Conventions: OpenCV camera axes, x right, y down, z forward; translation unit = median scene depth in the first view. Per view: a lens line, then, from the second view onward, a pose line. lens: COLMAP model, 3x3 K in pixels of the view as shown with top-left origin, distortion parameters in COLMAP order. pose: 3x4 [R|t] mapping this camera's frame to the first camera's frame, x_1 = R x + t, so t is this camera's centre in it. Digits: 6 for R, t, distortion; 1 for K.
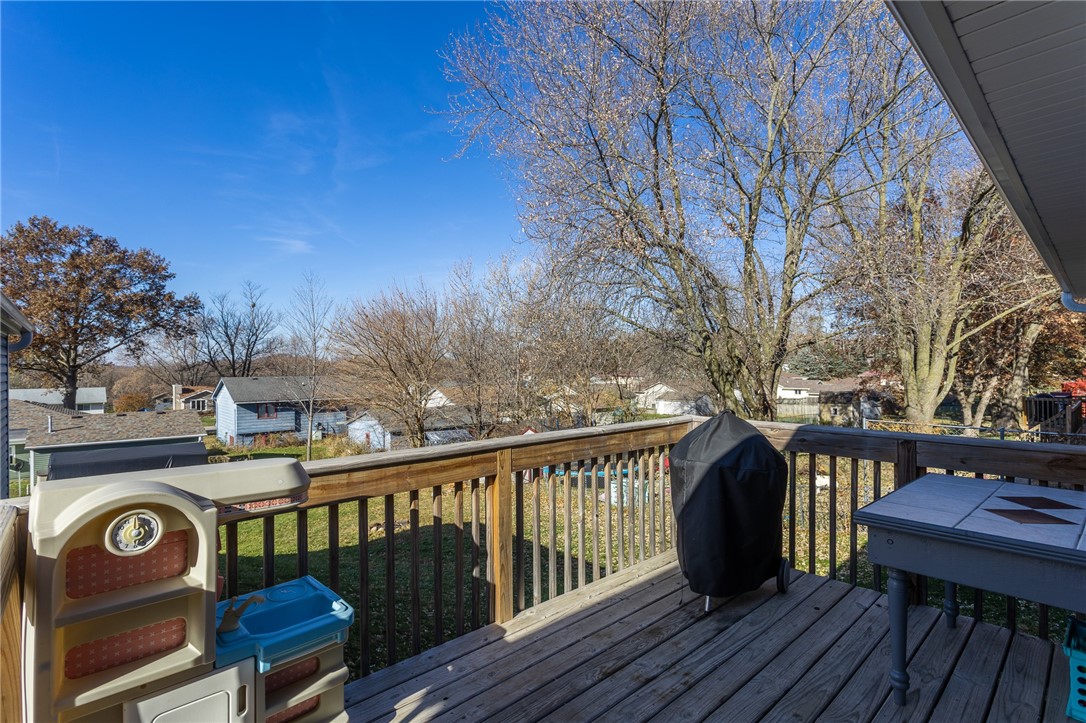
lens RADIAL K [[529.8, 0, 551.8], [0, 529.8, 374.2], [0, 0, 1]] dist [-0.013612, 0.004228]
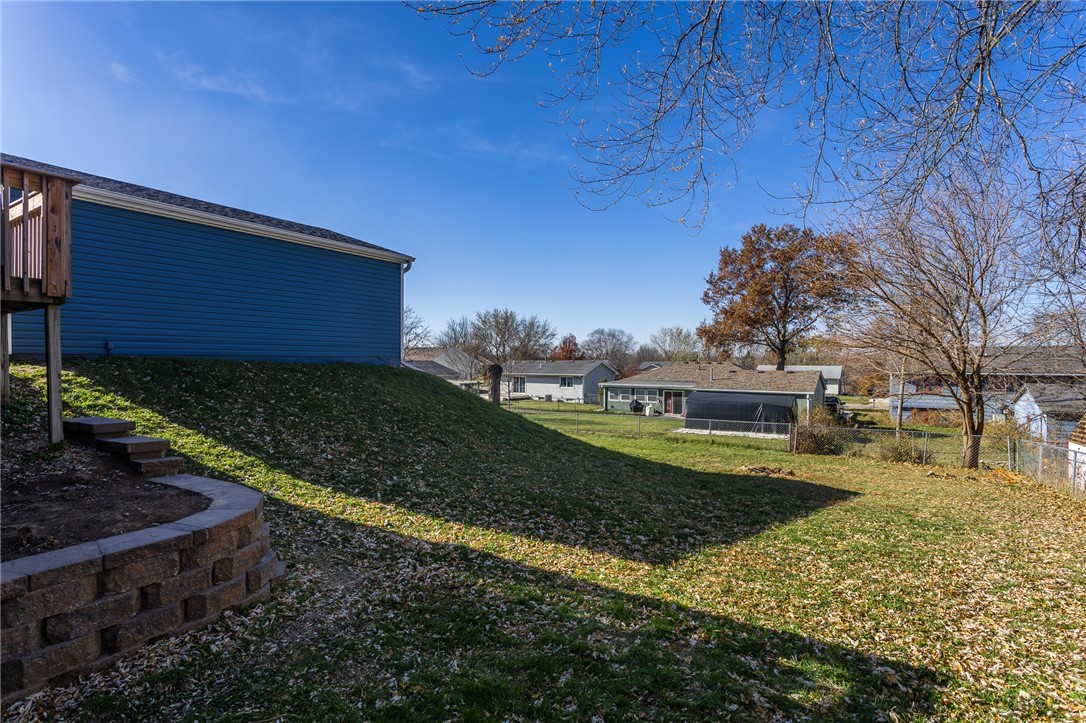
lens RADIAL K [[526.7, 0, 539.3], [0, 526.7, 364.8], [0, 0, 1]] dist [0.002688, 0.000214]
pose [[0.236865, 0.016777, -0.971398, 0.158551], [-0.023120, 0.999665, 0.011628, 0.041382], [0.971267, 0.019705, 0.237173, 0.160297]]
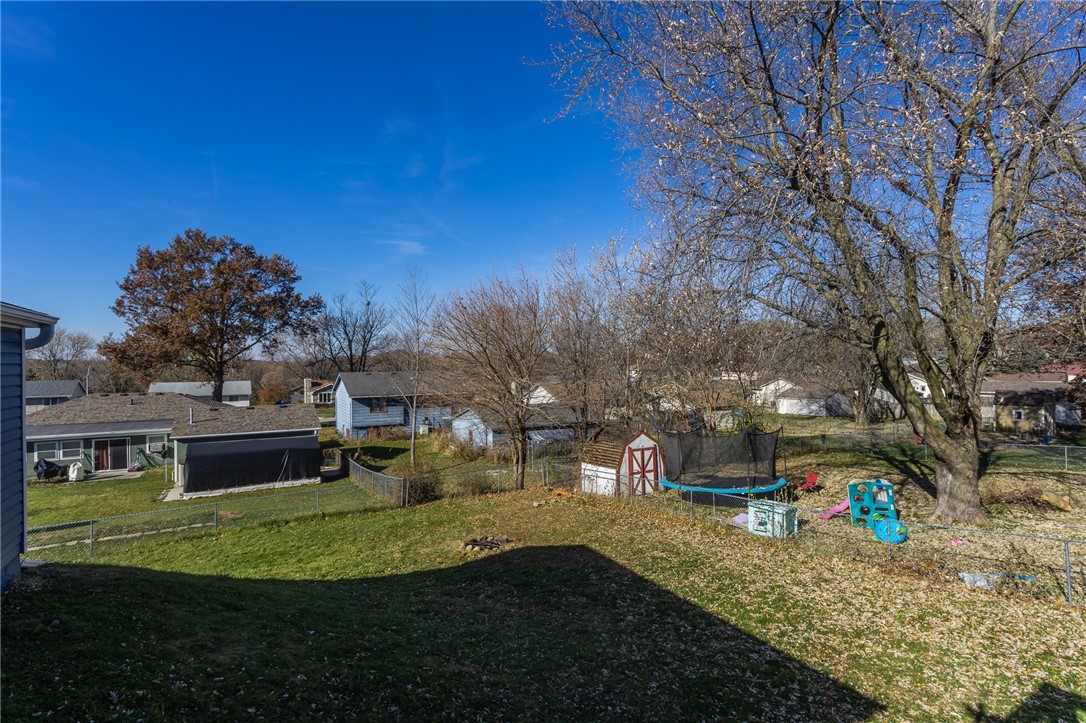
lens RADIAL K [[529.8, 0, 535.5], [0, 529.8, 368.0], [0, 0, 1]] dist [-0.013612, 0.004228]
pose [[0.975134, -0.000181, -0.221616, -0.011286], [0.000050, 1.000000, -0.000595, -0.002348], [0.221616, 0.000569, 0.975134, 0.058536]]
